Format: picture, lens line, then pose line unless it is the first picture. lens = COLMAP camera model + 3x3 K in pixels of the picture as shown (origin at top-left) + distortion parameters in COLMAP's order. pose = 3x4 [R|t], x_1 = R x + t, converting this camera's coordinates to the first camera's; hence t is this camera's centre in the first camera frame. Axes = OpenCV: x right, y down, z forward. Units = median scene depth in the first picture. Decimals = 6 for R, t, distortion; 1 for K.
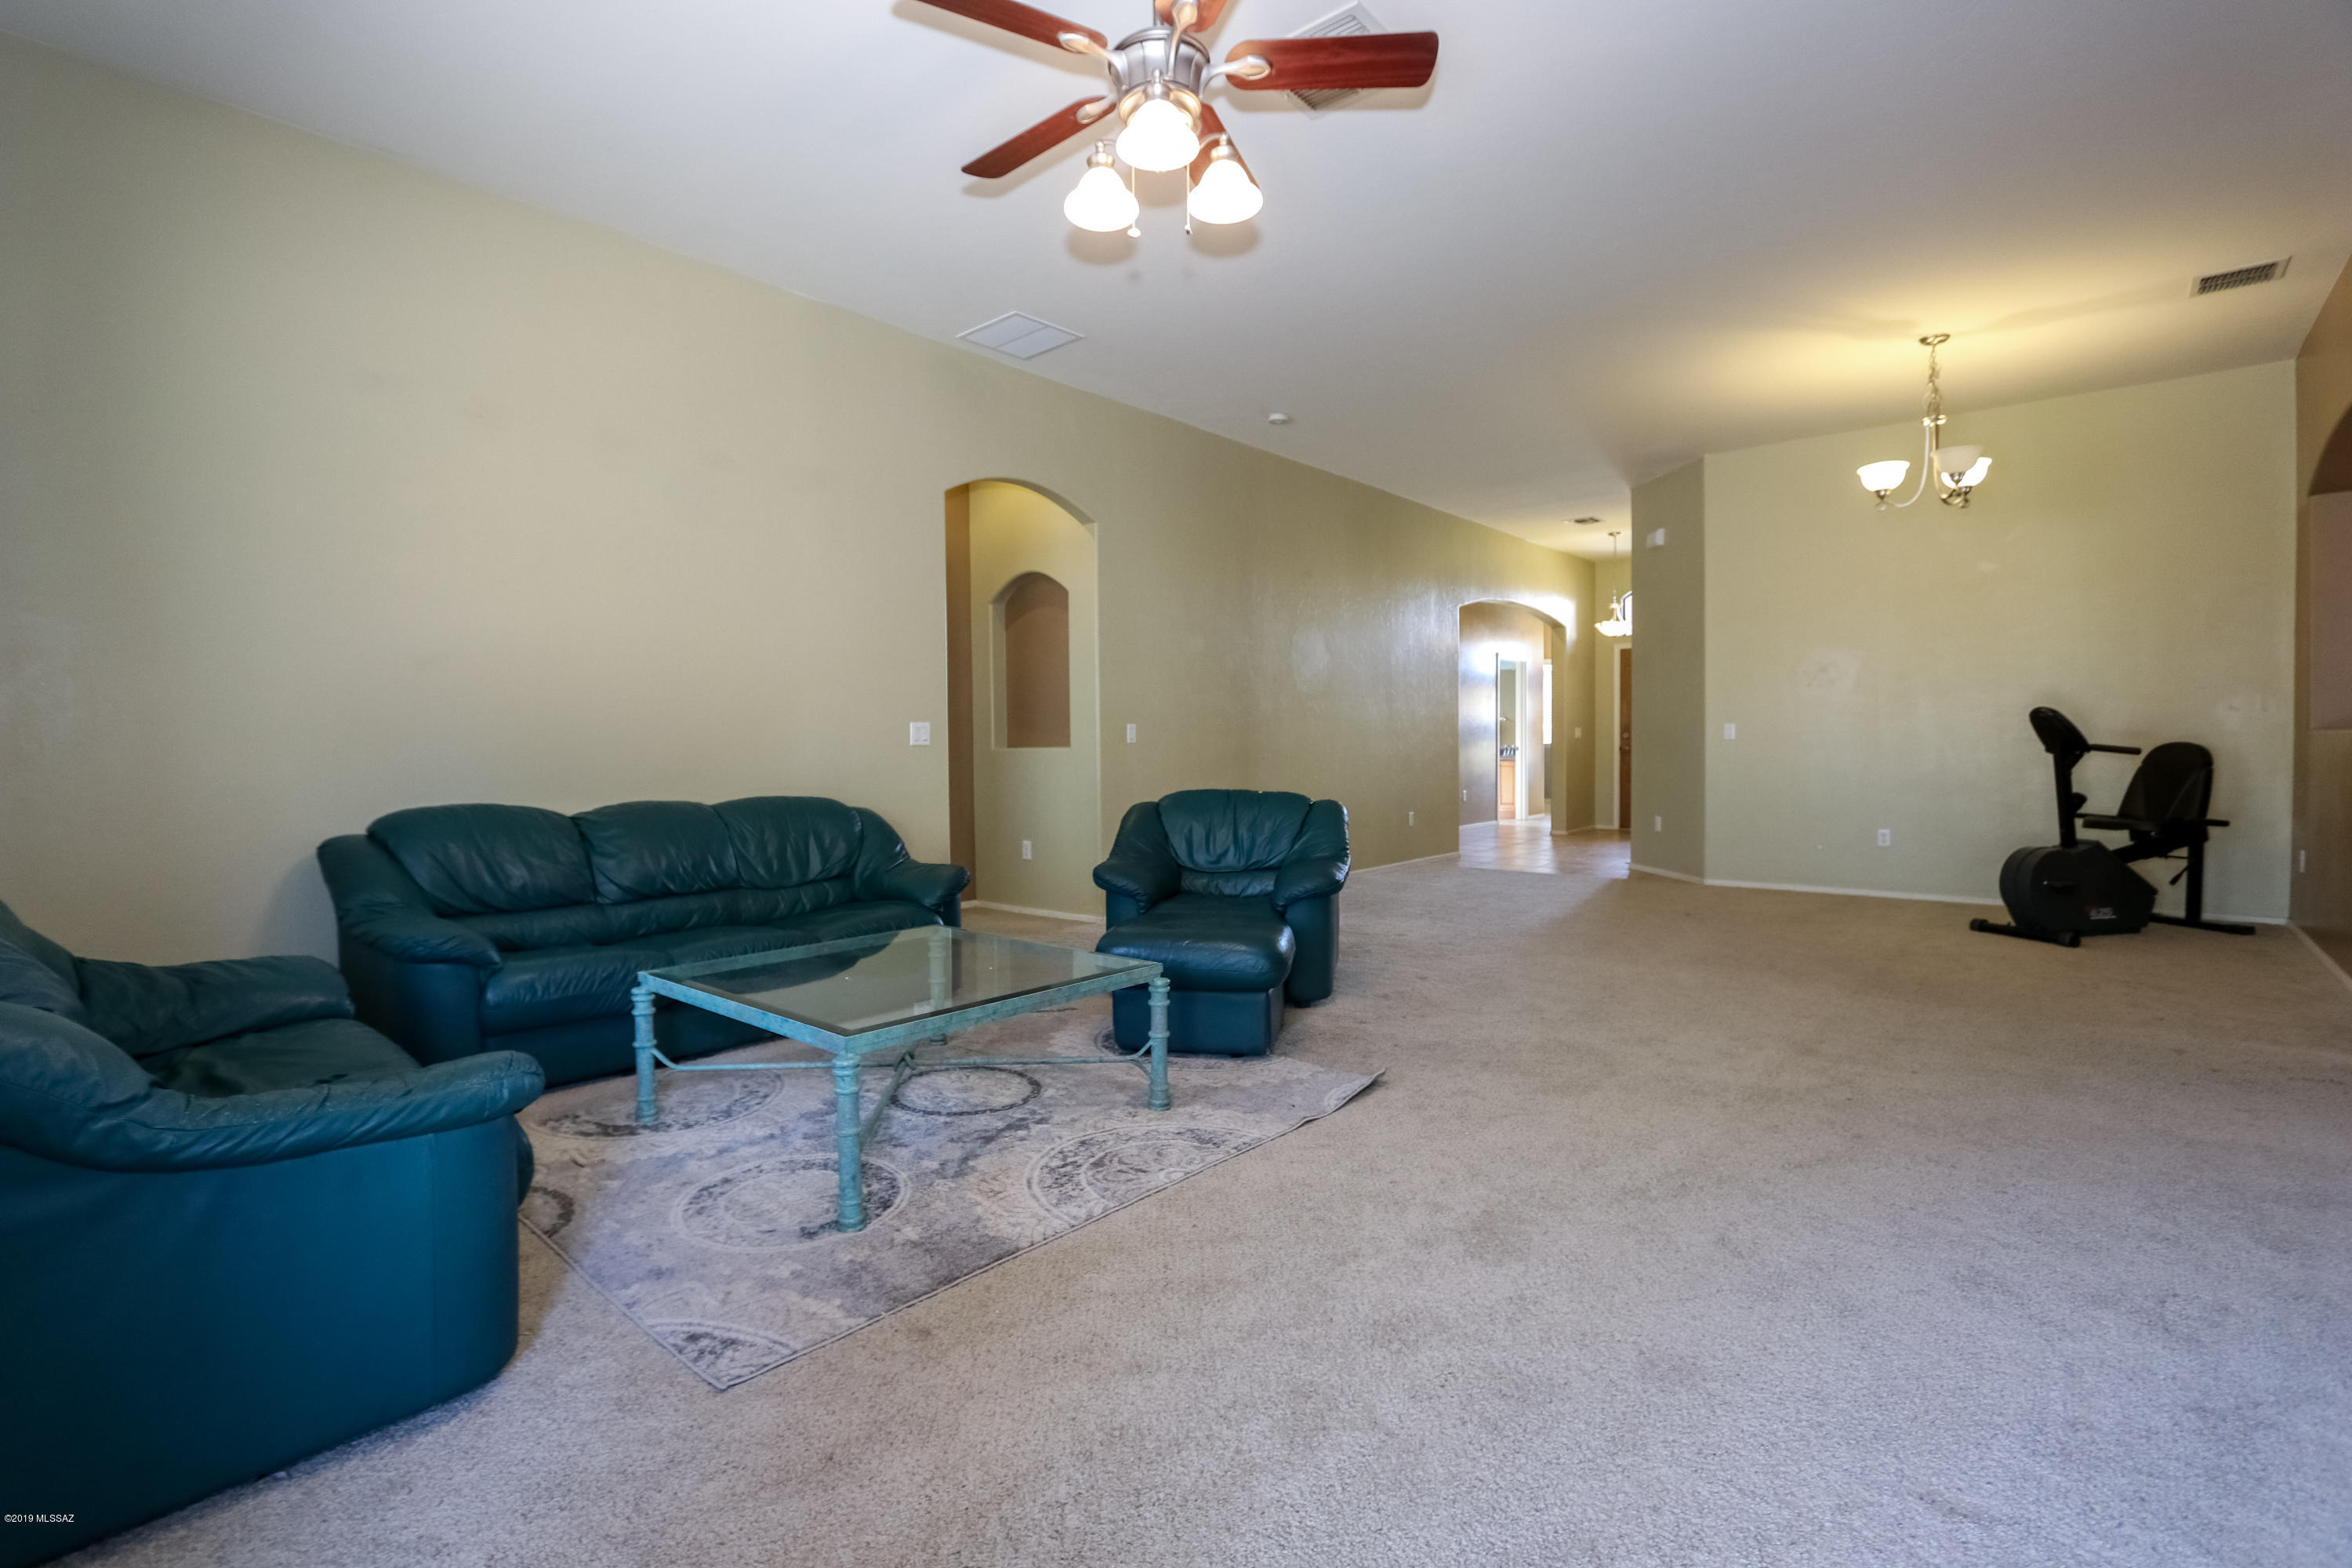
lens RADIAL K [[1120.8, 0, 1118.5], [0, 1120.8, 767.1], [0, 0, 1]] dist [-0.019781, 0.004137]
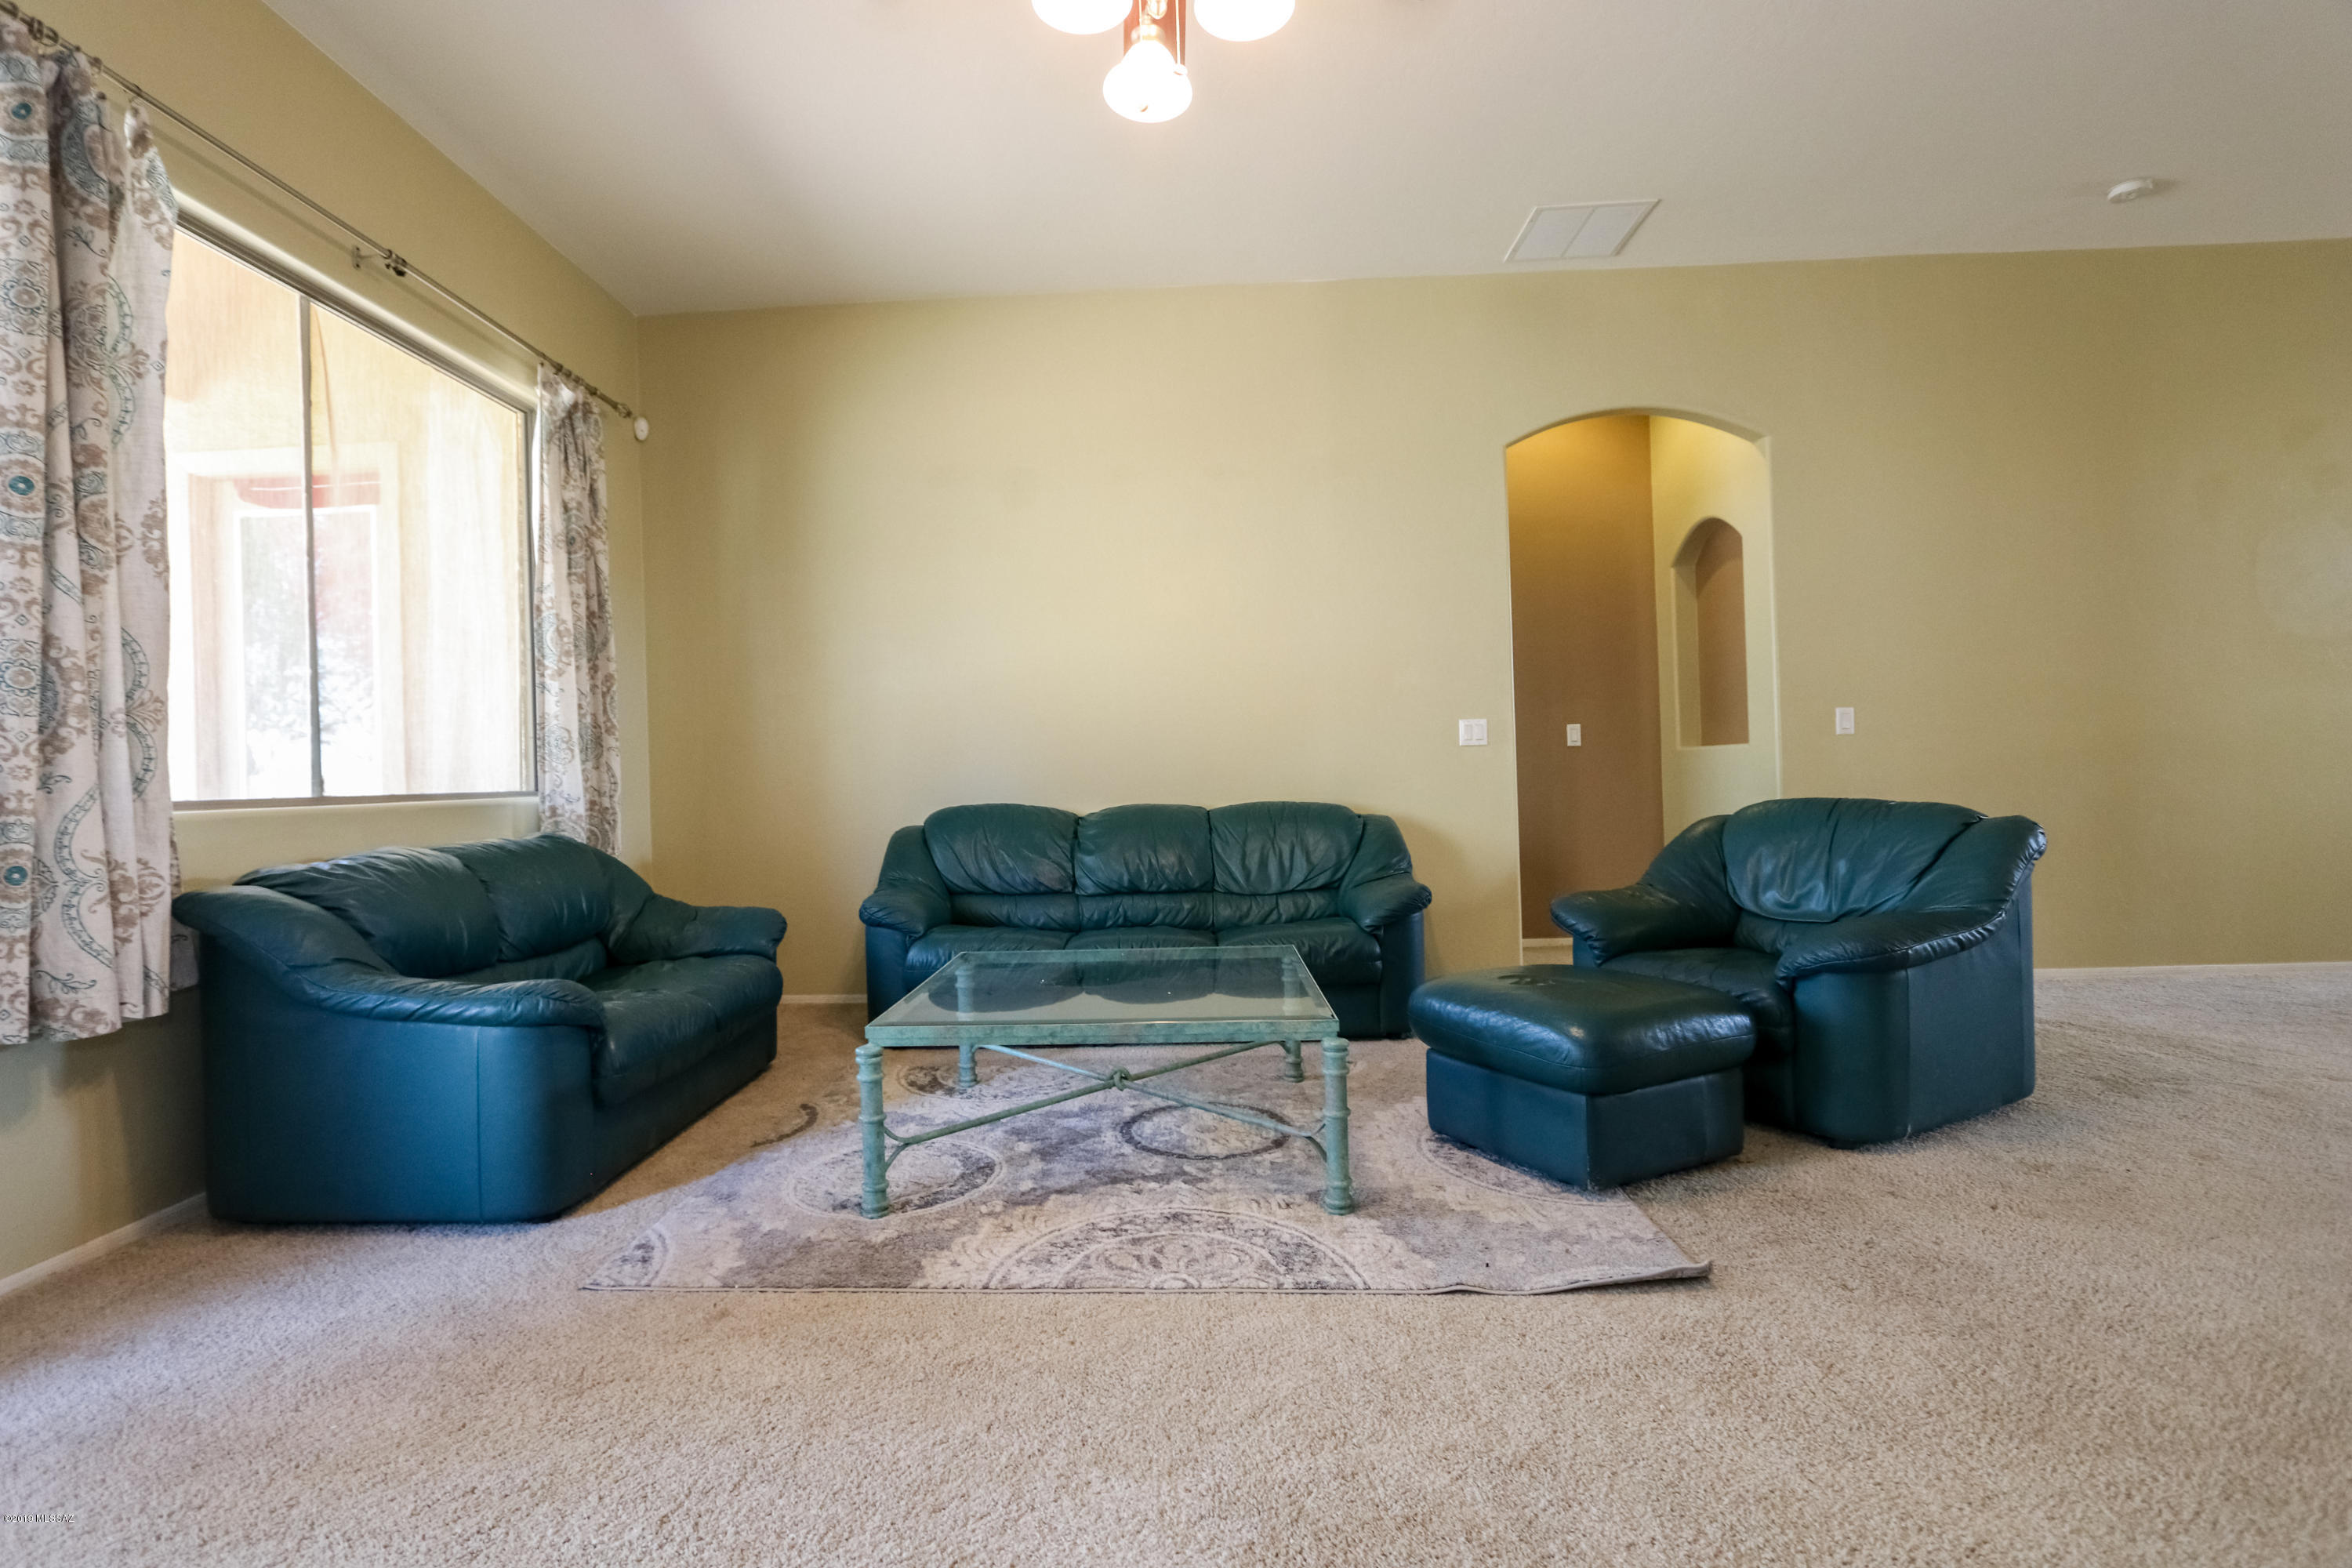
lens RADIAL K [[1120.8, 0, 1118.5], [0, 1120.8, 767.1], [0, 0, 1]] dist [-0.019781, 0.004137]
pose [[0.621453, -0.017224, -0.783262, 0.384688], [0.004181, 0.999817, -0.018668, 0.013906], [0.783440, 0.008327, 0.621411, 0.294806]]
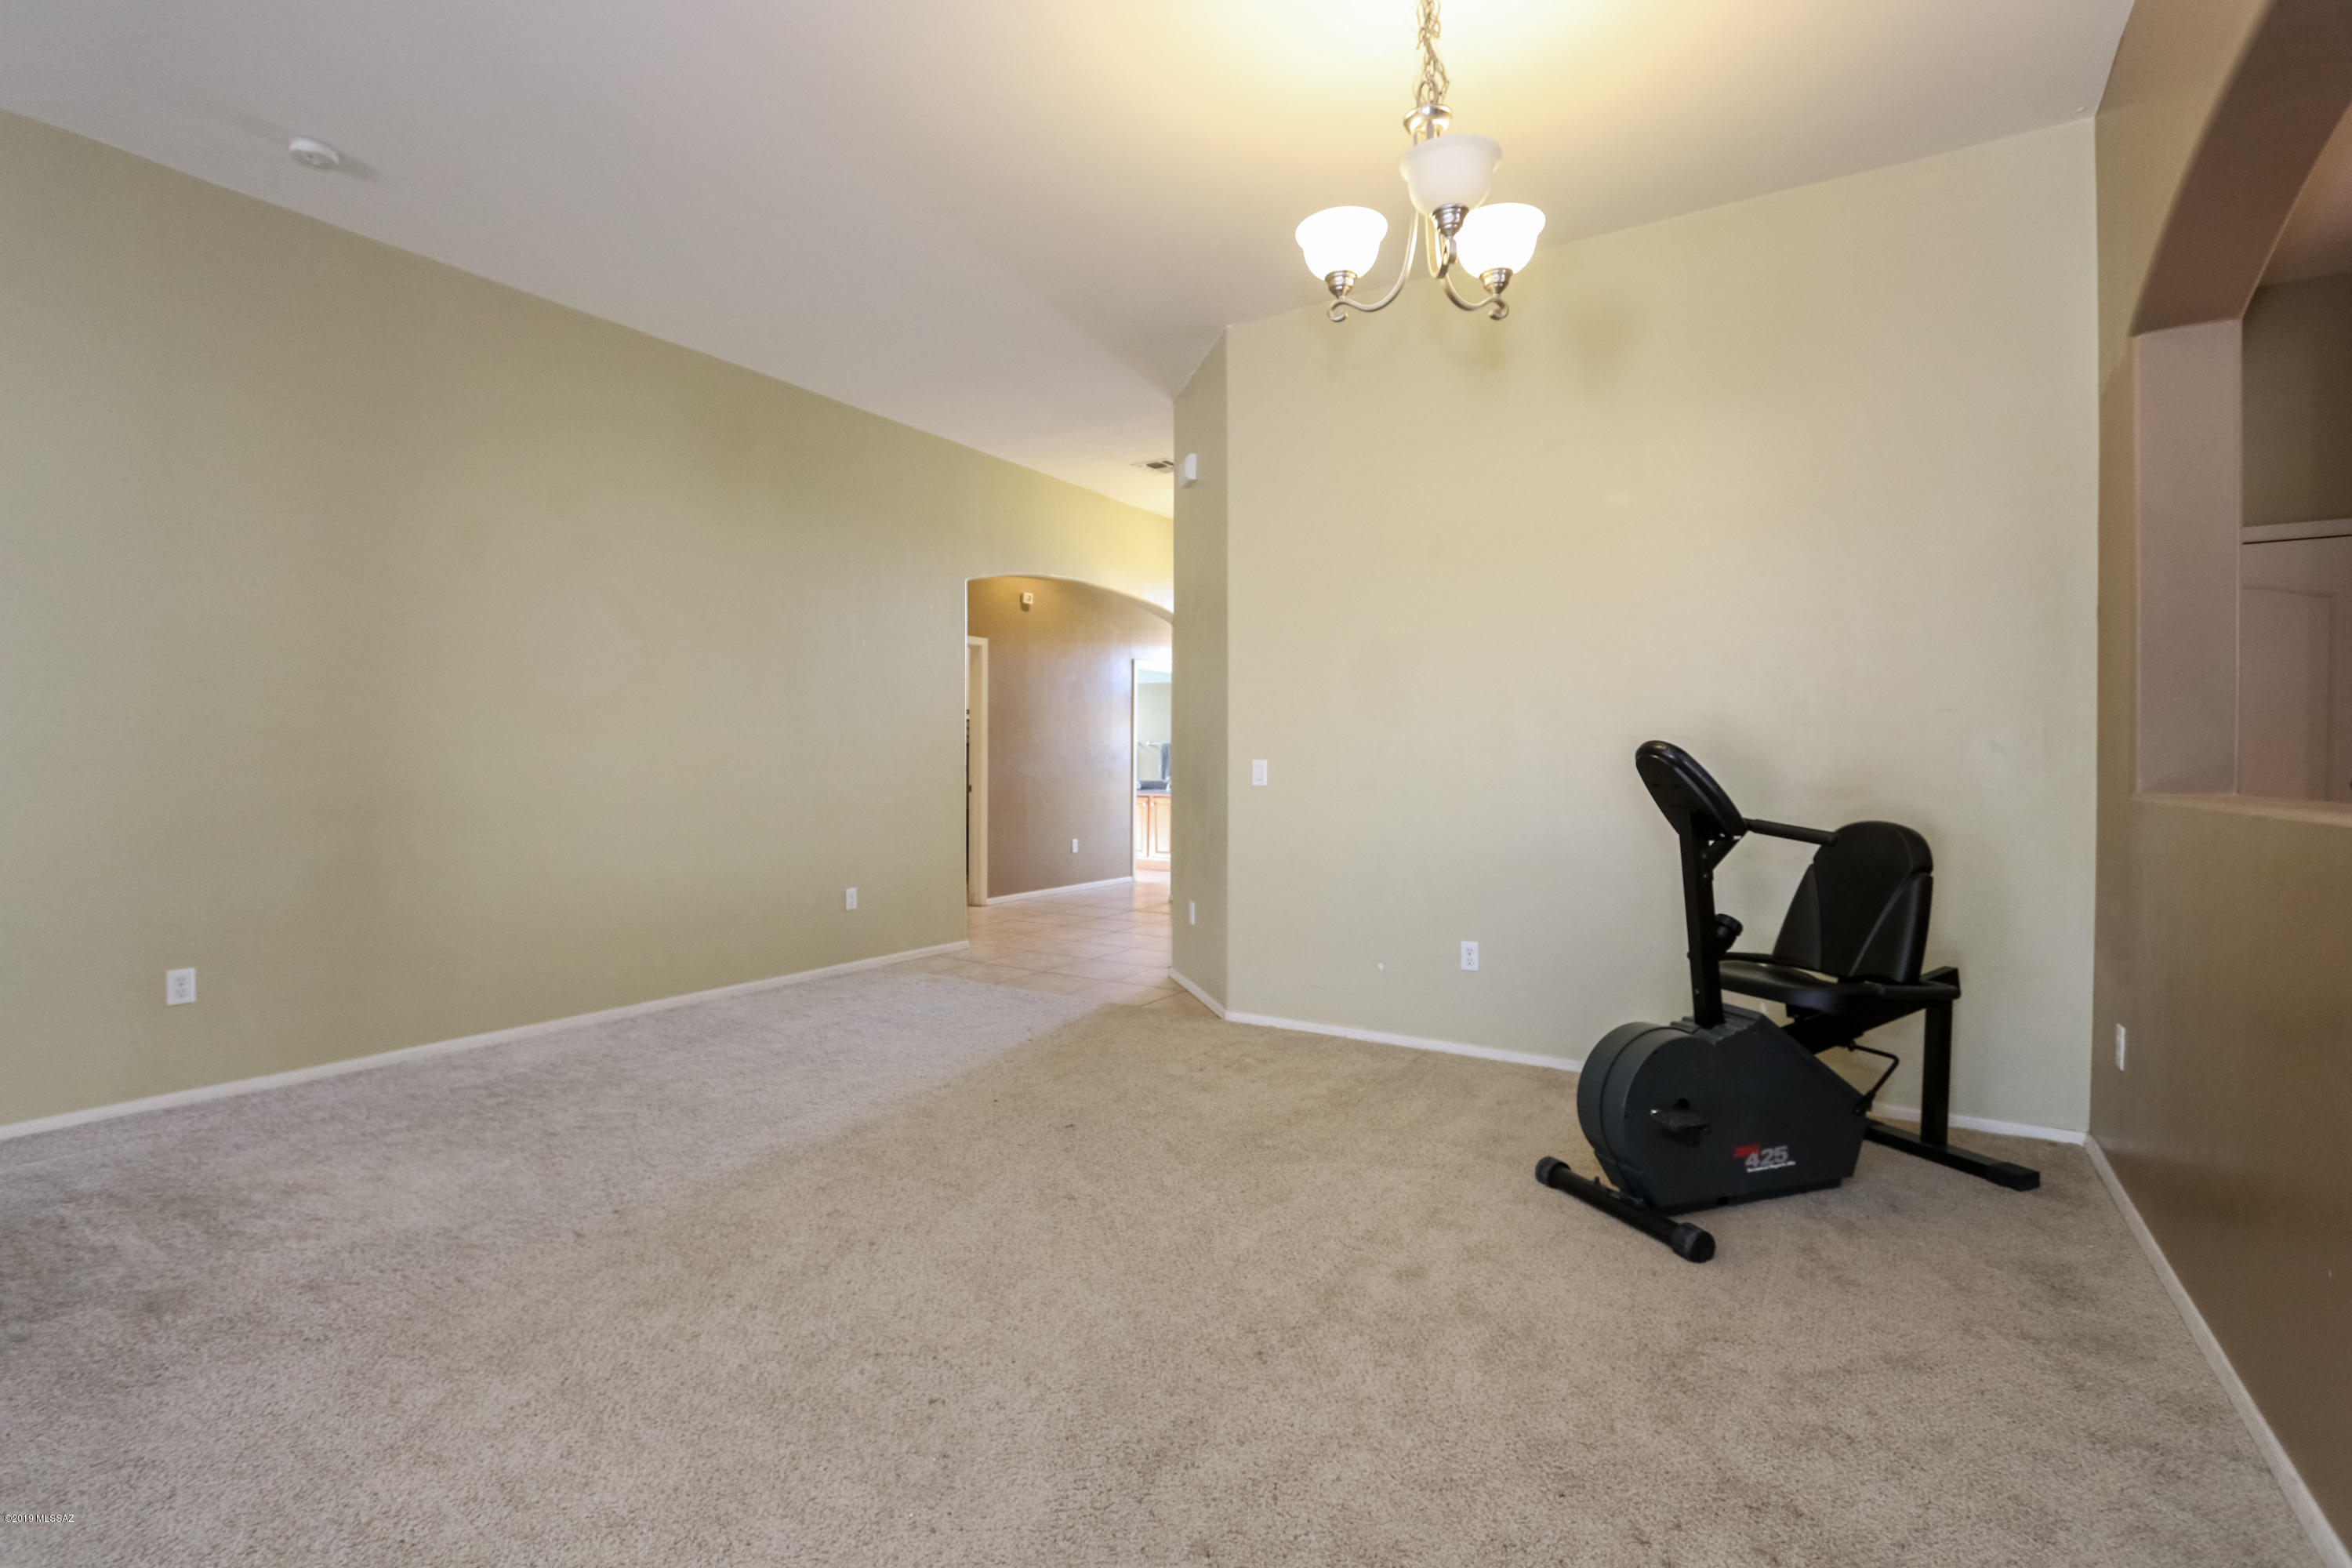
lens RADIAL K [[1120.8, 0, 1118.5], [0, 1120.8, 767.1], [0, 0, 1]] dist [-0.019781, 0.004137]
pose [[0.990531, 0.012783, 0.136693, 0.642068], [-0.010160, 0.999751, -0.019874, -0.037049], [-0.136913, 0.018297, 0.990414, 0.657927]]
